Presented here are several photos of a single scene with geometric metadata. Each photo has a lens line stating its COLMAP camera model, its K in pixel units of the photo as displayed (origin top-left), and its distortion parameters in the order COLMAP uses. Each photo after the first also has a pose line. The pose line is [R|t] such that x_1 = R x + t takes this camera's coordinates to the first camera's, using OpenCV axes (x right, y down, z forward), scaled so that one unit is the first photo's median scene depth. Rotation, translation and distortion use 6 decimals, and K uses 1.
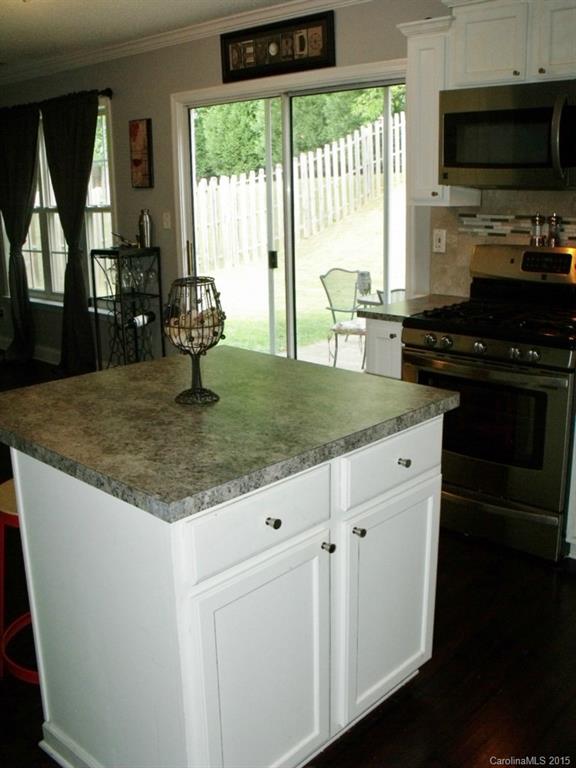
lens RADIAL K [[765.7, 0, 290.3], [0, 765.7, 363.0], [0, 0, 1]] dist [-0.192354, 0.235627]
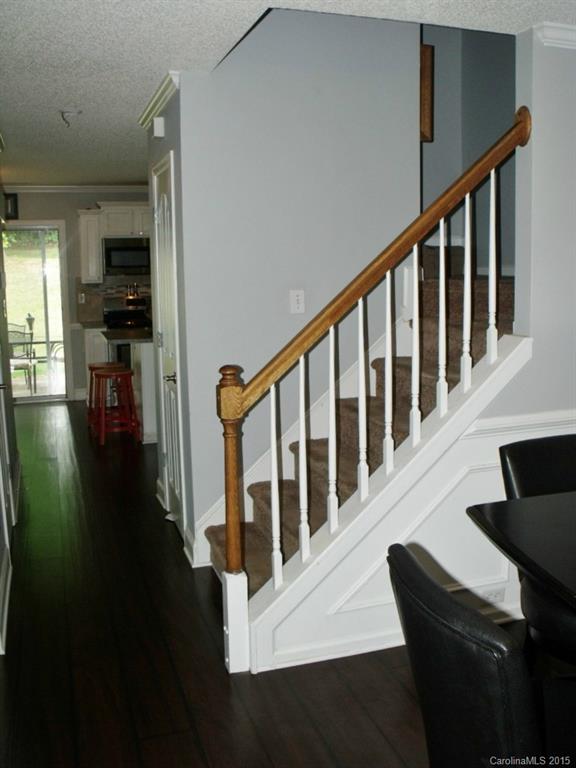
lens RADIAL K [[765.7, 0, 290.3], [0, 765.7, 363.0], [0, 0, 1]] dist [-0.192354, 0.235627]
pose [[0.503780, -0.108221, 0.857026, -1.599523], [0.204436, 0.978874, 0.003436, 0.167199], [-0.839292, 0.173476, 0.515261, -0.748494]]
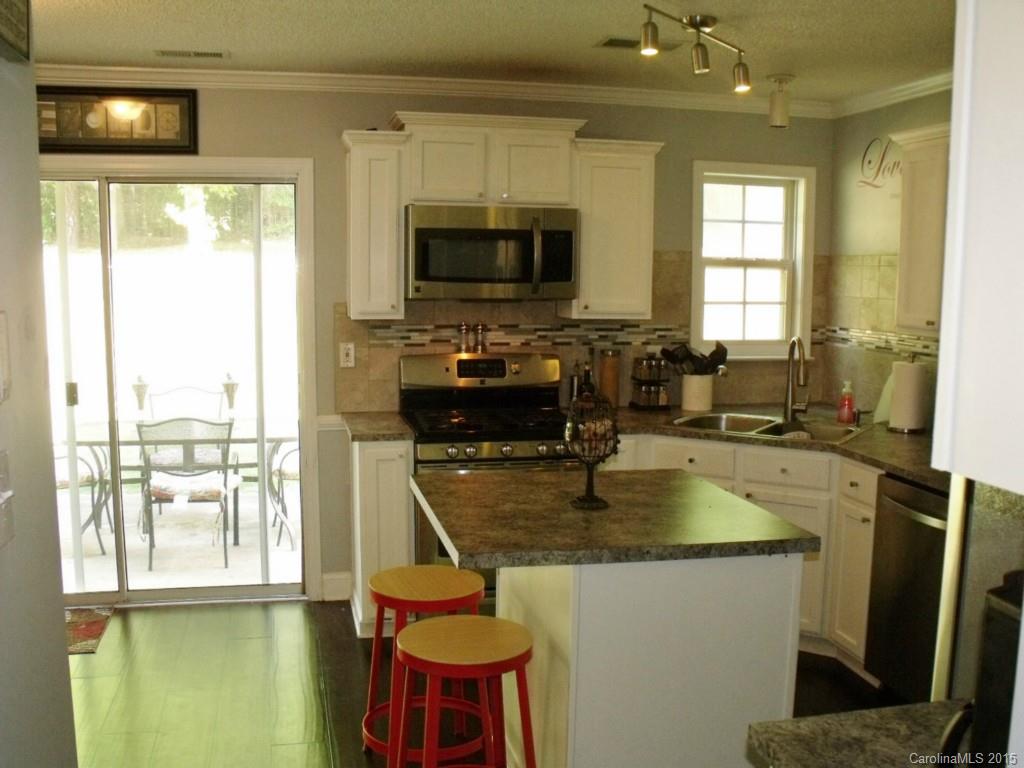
lens RADIAL K [[1020.9, 0, 517.3], [0, 1020.9, 416.5], [0, 0, 1]] dist [-0.192354, 0.235627]
pose [[0.574603, -0.096346, 0.812742, -0.764374], [0.168329, 0.985728, -0.002155, -0.051706], [-0.800935, 0.138046, 0.582620, 0.118340]]
